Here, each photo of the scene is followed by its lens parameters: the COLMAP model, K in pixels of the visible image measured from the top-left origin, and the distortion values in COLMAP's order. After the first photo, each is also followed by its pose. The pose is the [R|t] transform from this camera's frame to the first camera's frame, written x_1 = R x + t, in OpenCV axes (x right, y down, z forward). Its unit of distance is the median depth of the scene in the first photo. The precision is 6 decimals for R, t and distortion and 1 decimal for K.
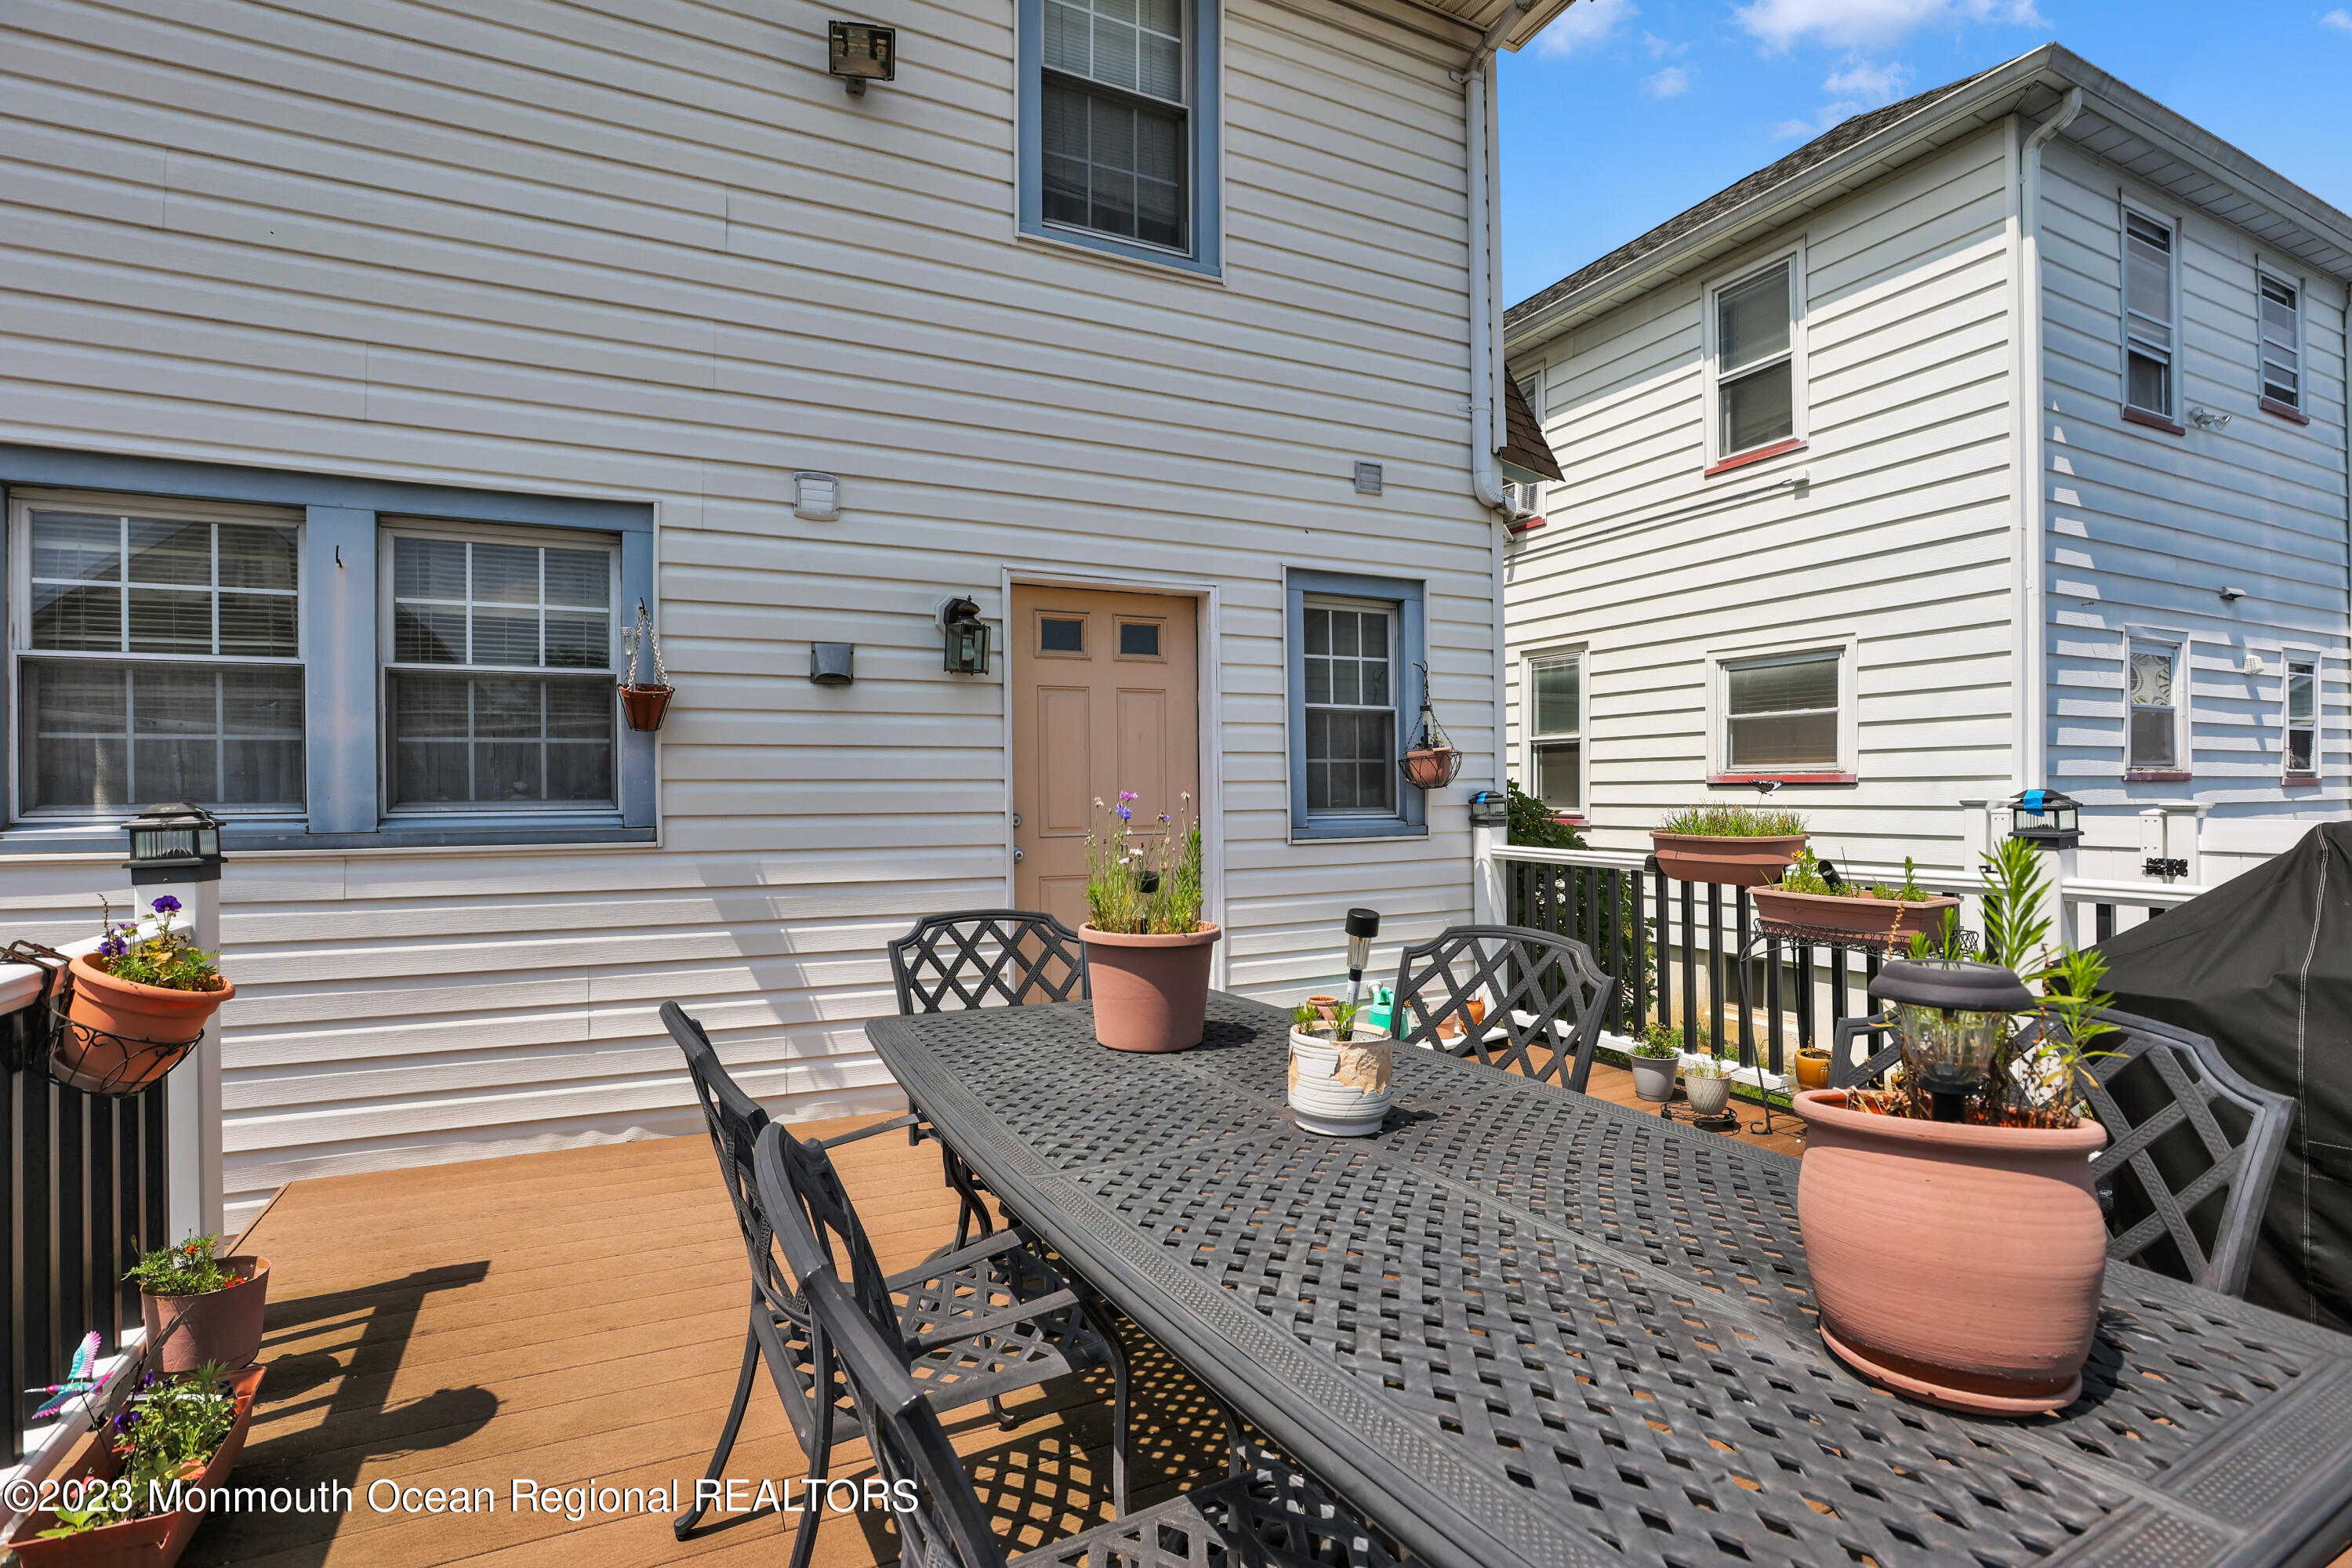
lens RADIAL K [[1121.7, 0, 1152.9], [0, 1121.7, 795.0], [0, 0, 1]] dist [-0.018714, 0.001131]
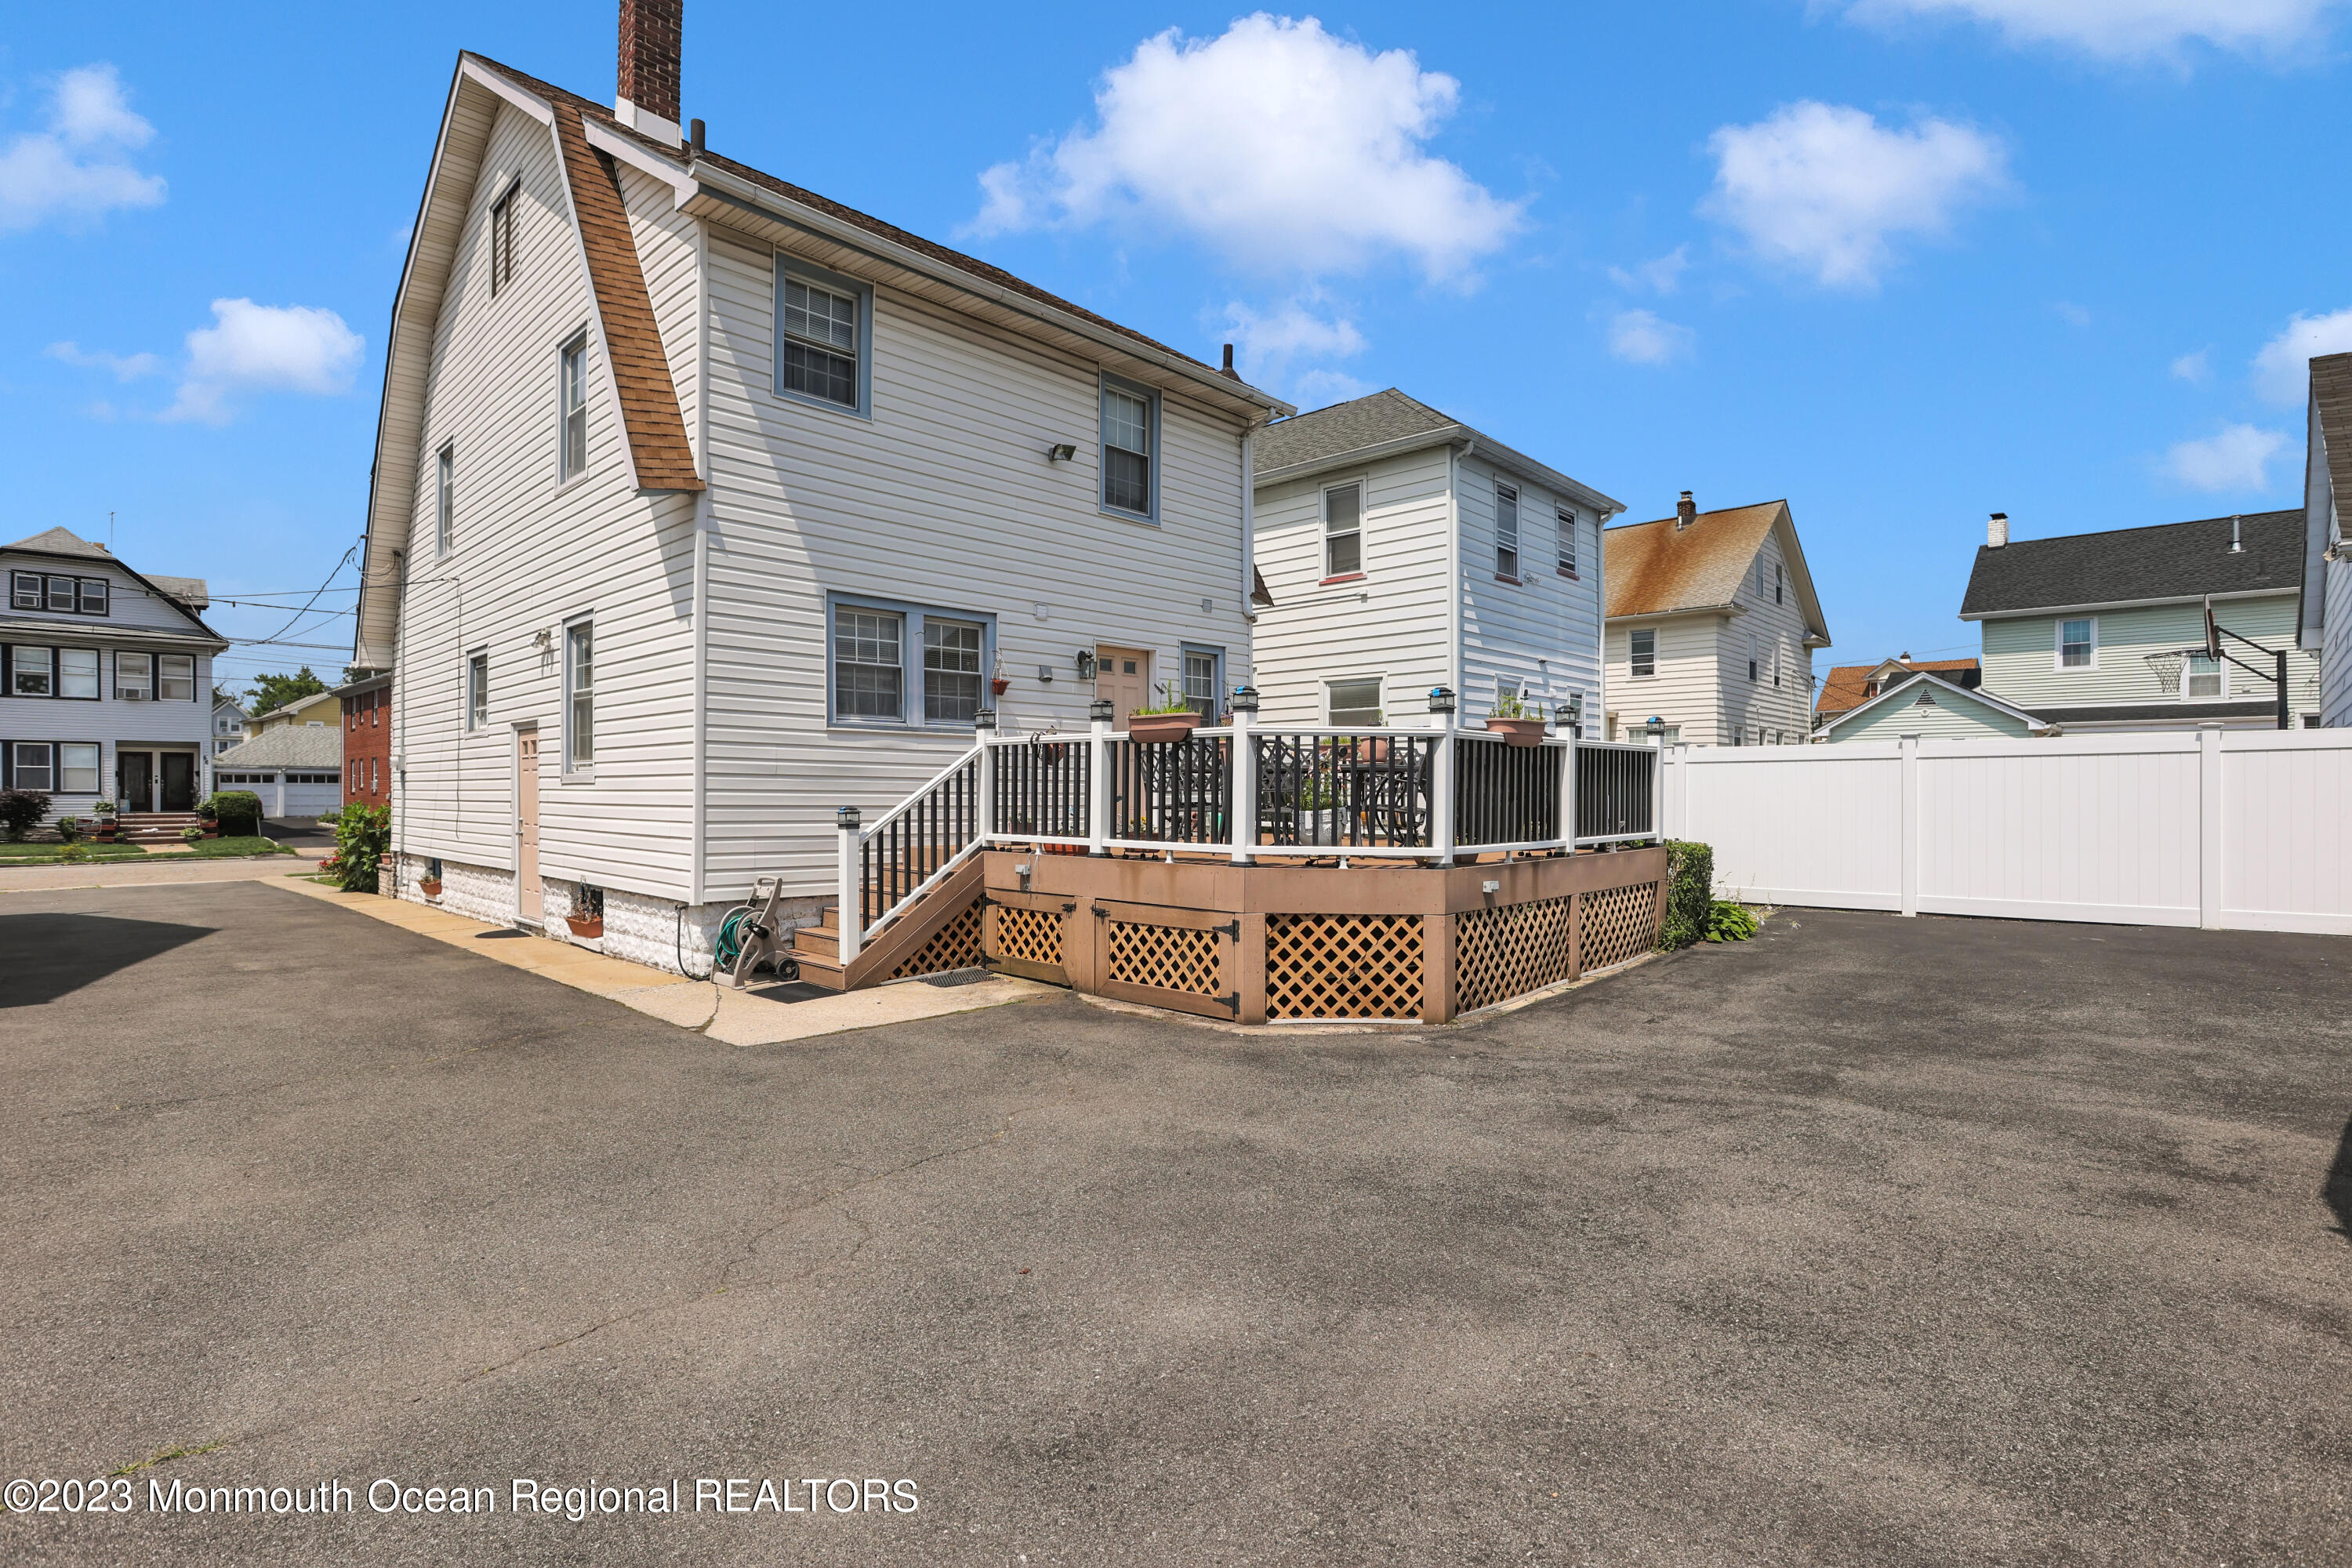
lens RADIAL K [[1039.0, 0, 1182.9], [0, 1039.0, 793.4], [0, 0, 1]] dist [0.002402, 0.000194]
pose [[0.938721, 0.003218, 0.344663, -0.429522], [-0.005395, 0.999971, 0.005360, 0.080611], [-0.344636, -0.006891, 0.938711, -0.756929]]
